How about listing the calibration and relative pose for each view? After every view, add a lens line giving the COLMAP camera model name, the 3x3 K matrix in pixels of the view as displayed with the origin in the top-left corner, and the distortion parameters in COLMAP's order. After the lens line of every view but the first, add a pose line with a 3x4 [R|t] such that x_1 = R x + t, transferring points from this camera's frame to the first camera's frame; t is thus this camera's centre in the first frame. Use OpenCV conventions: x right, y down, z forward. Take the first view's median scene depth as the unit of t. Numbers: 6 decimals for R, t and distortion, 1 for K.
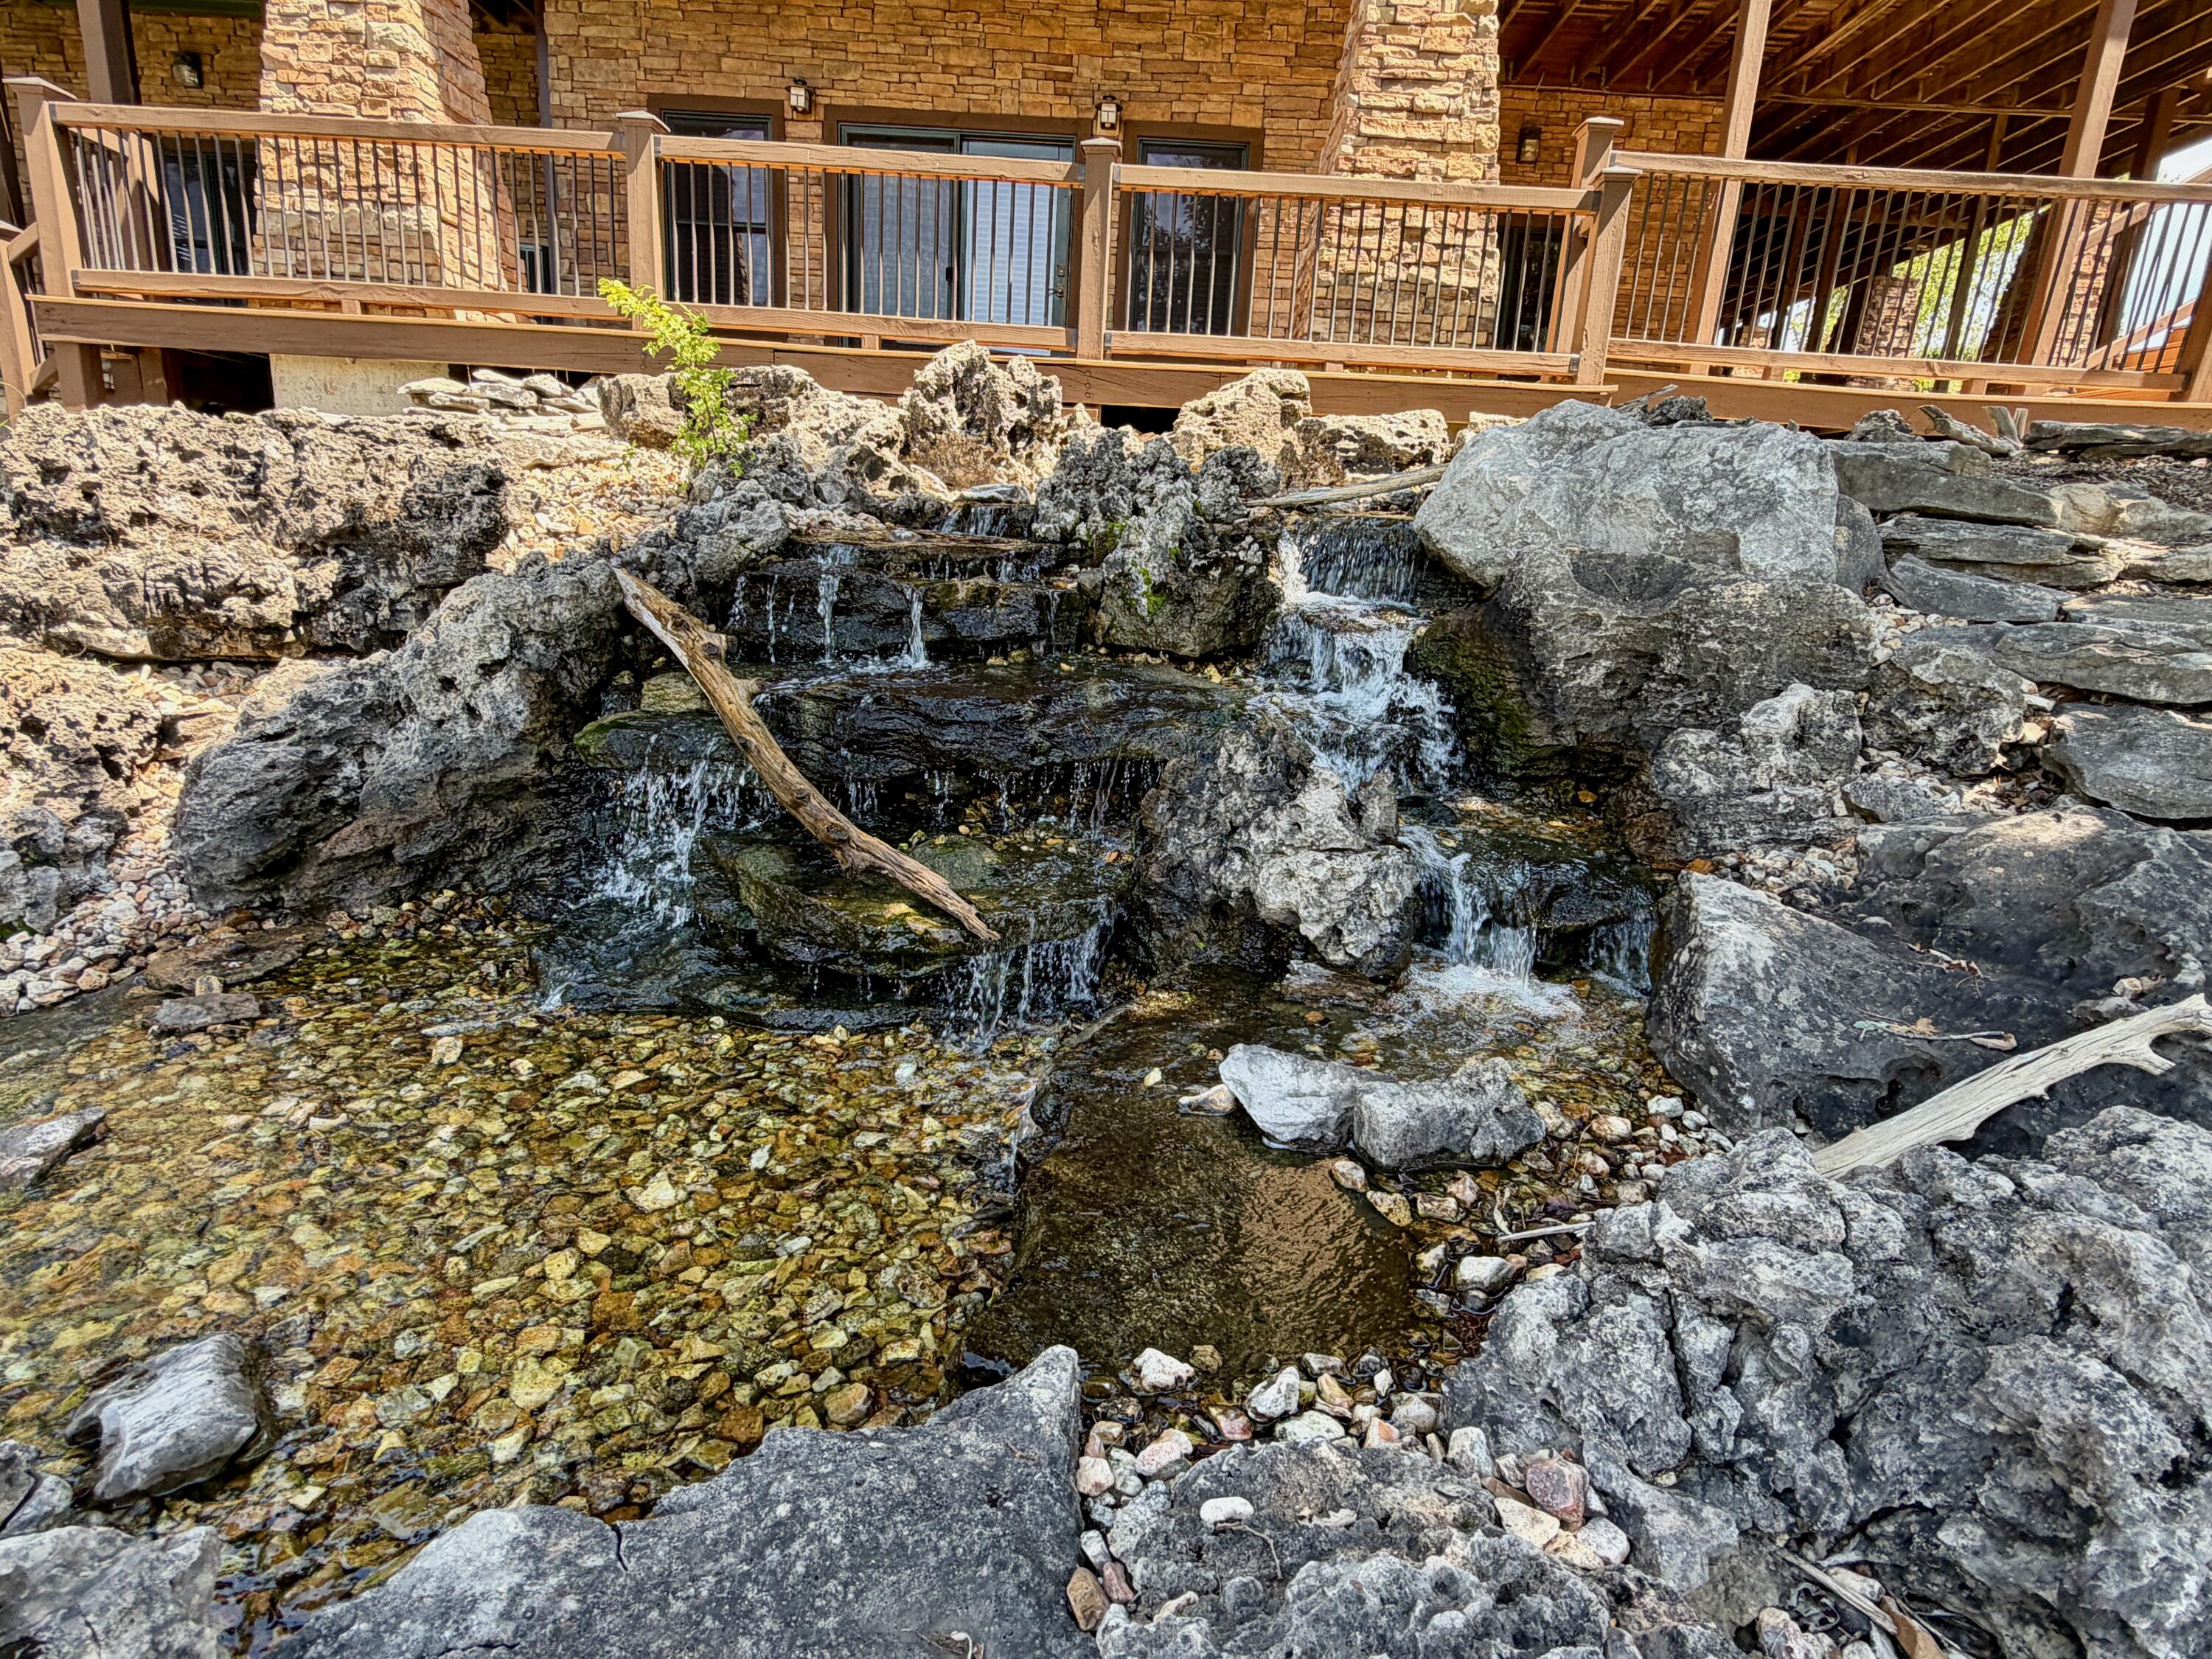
lens RADIAL K [[1121.1, 0, 1103.8], [0, 1121.1, 838.2], [0, 0, 1]] dist [-0.000607, -0.000279]
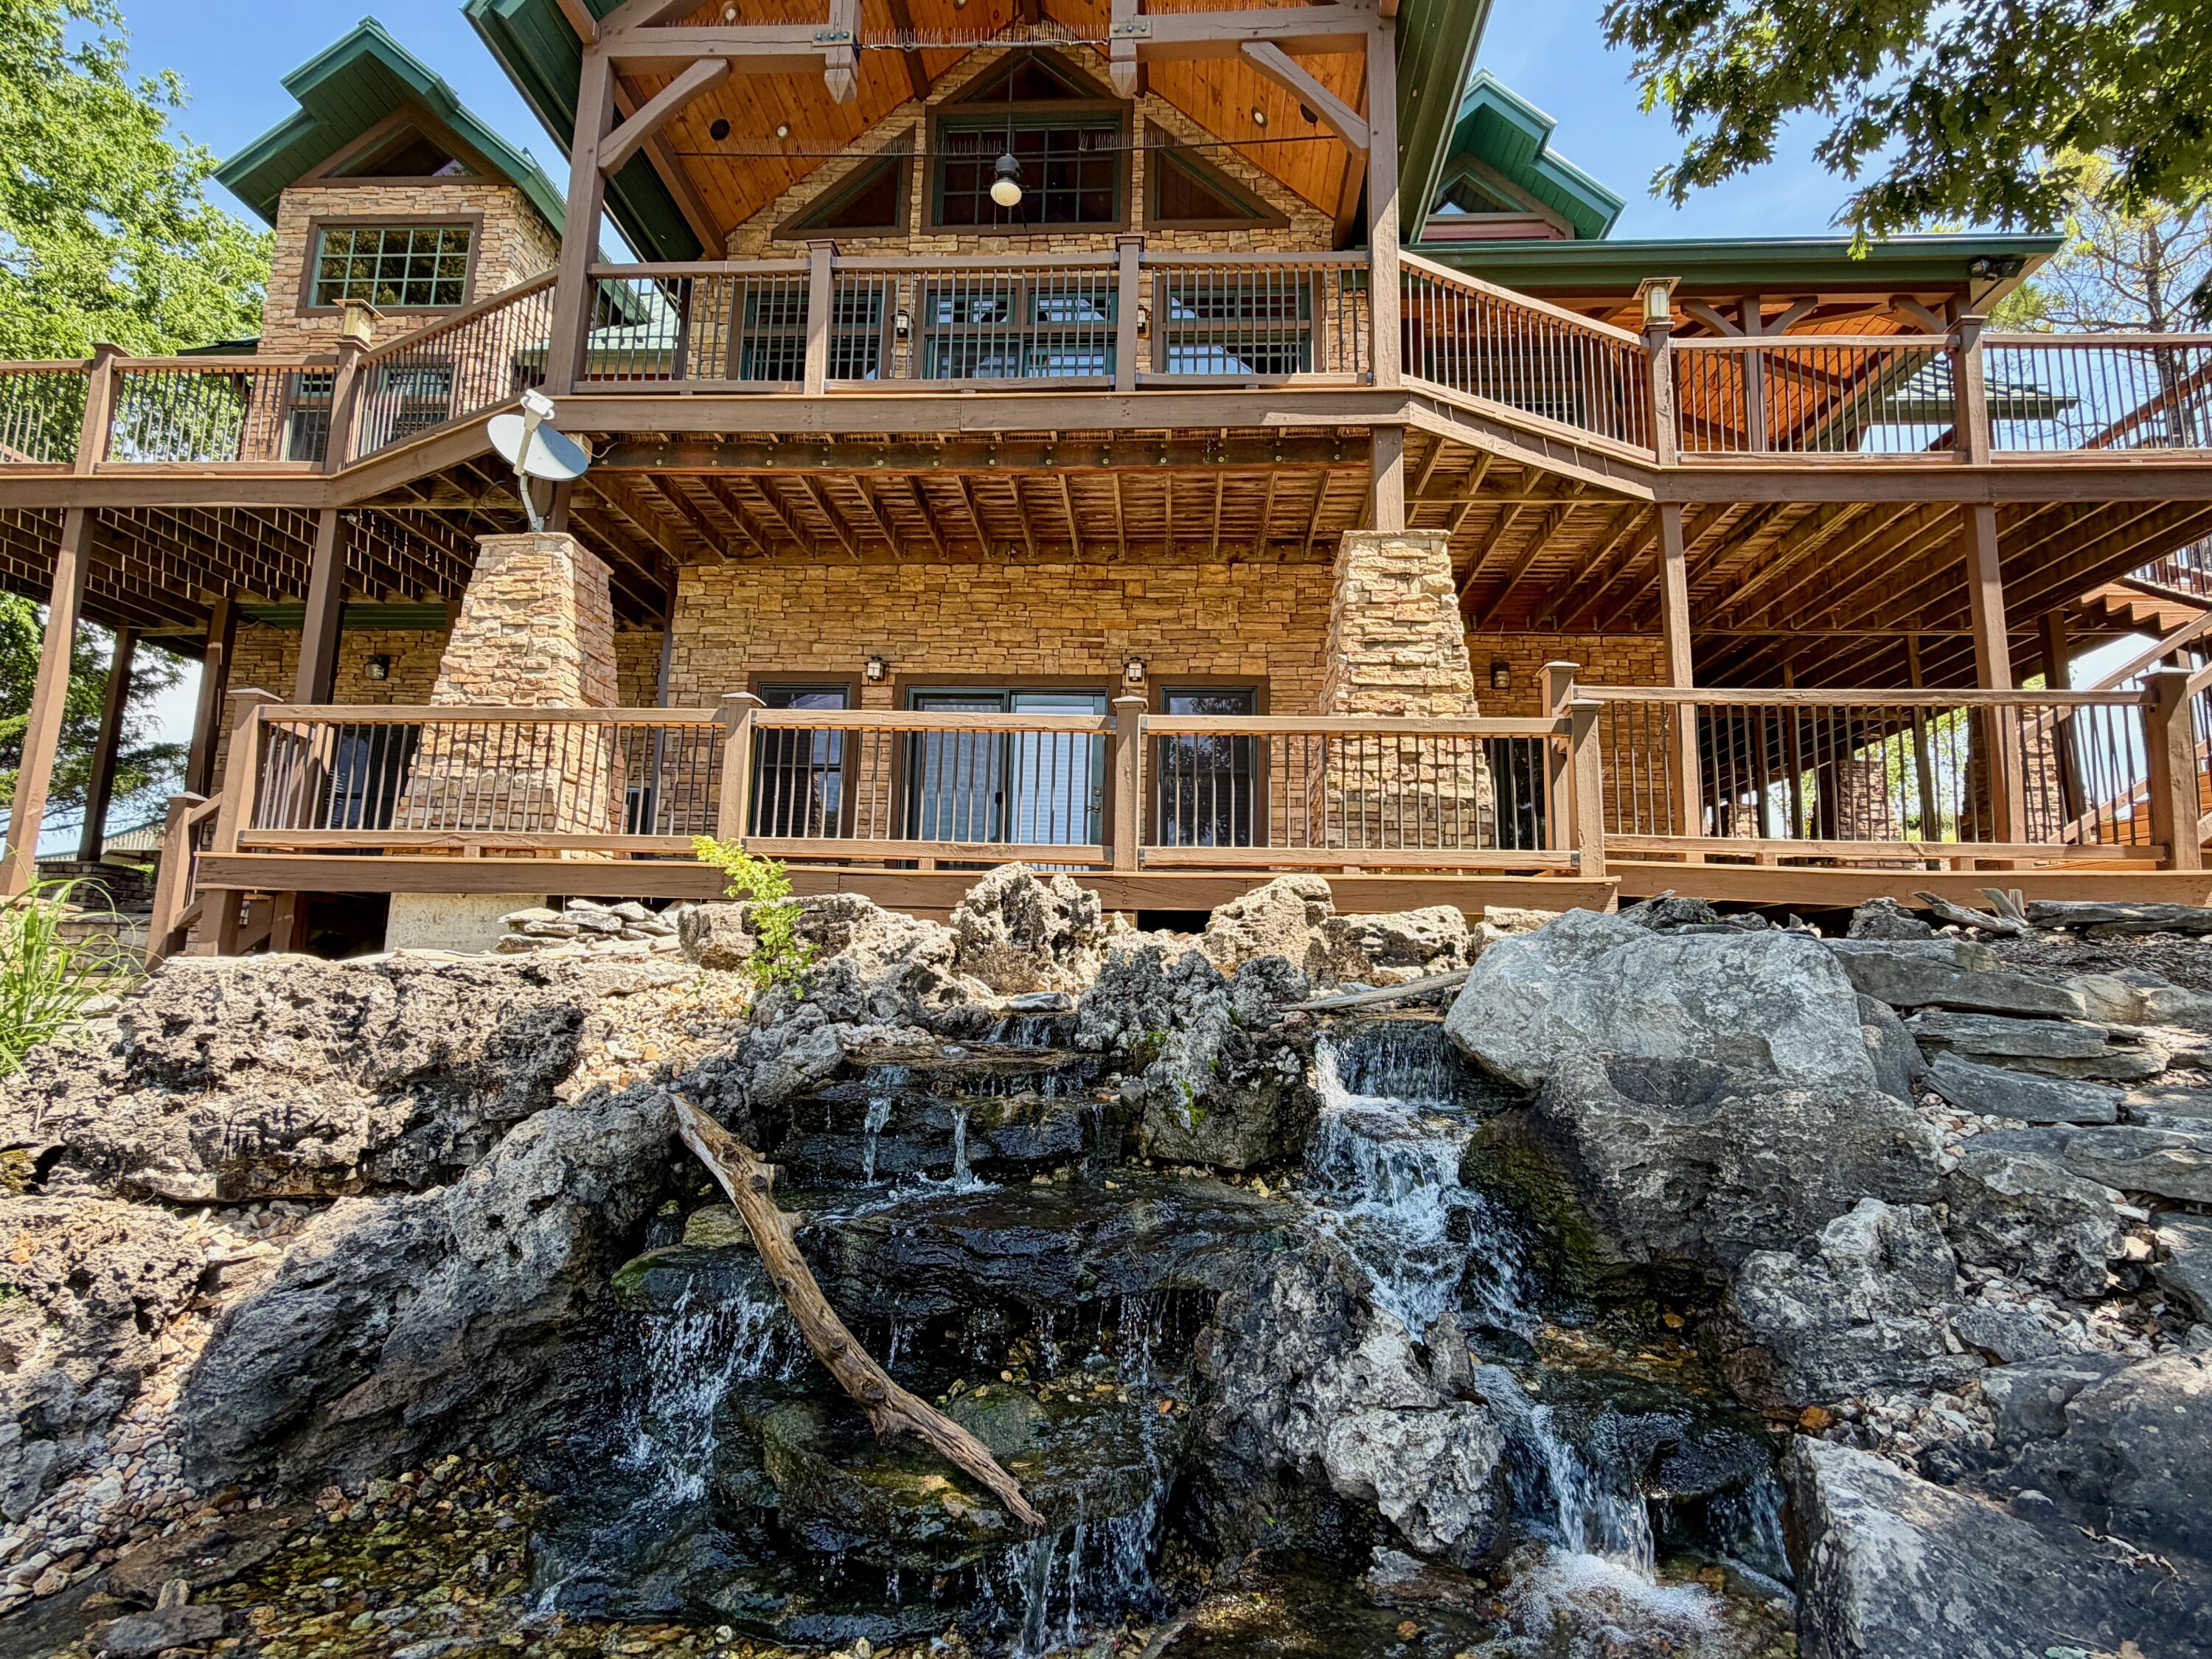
lens RADIAL K [[1121.1, 0, 1102.3], [0, 1121.1, 844.6], [0, 0, 1]] dist [-0.000607, -0.000279]
pose [[0.998823, -0.036666, -0.031757, 0.000970], [0.021202, 0.918844, -0.394050, -0.037520], [0.043628, 0.392913, 0.918540, -0.026599]]
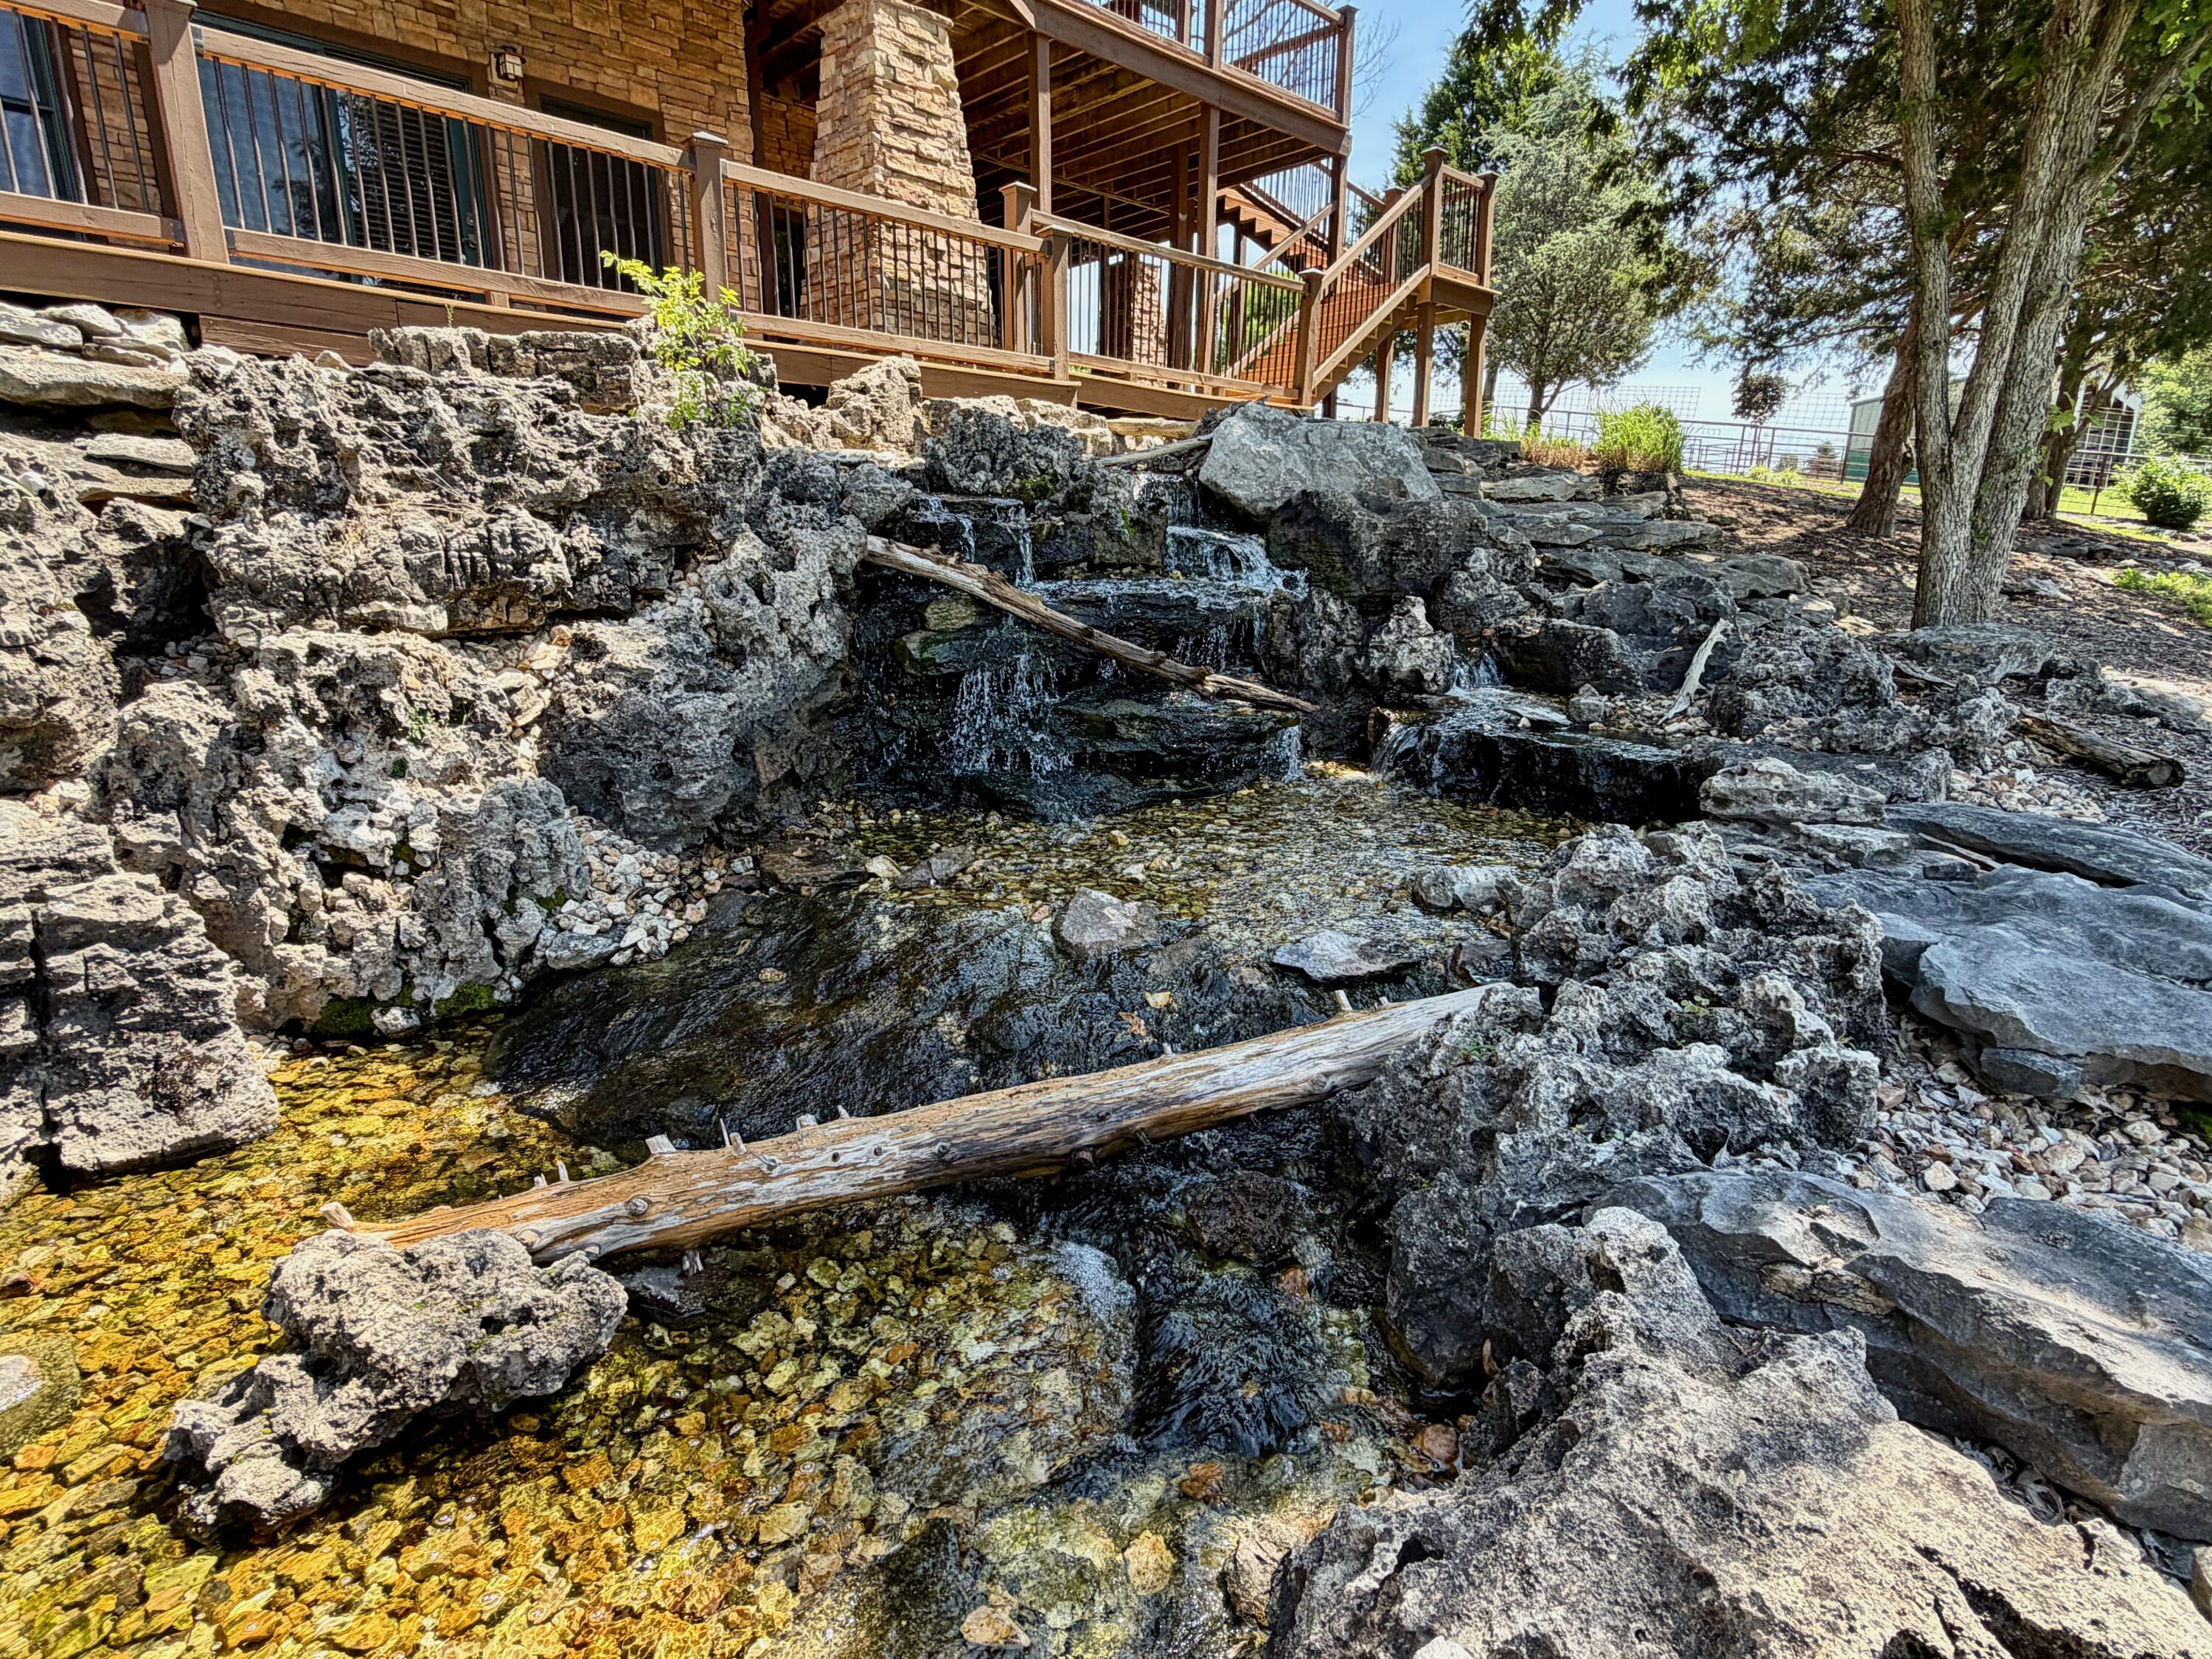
lens RADIAL K [[1121.1, 0, 1102.8], [0, 1121.1, 831.2], [0, 0, 1]] dist [-0.000607, -0.000279]
pose [[0.709950, -0.222058, 0.668327, -1.056423], [0.206625, 0.972903, 0.103762, 0.015023], [-0.673258, 0.064428, 0.736595, -0.049838]]
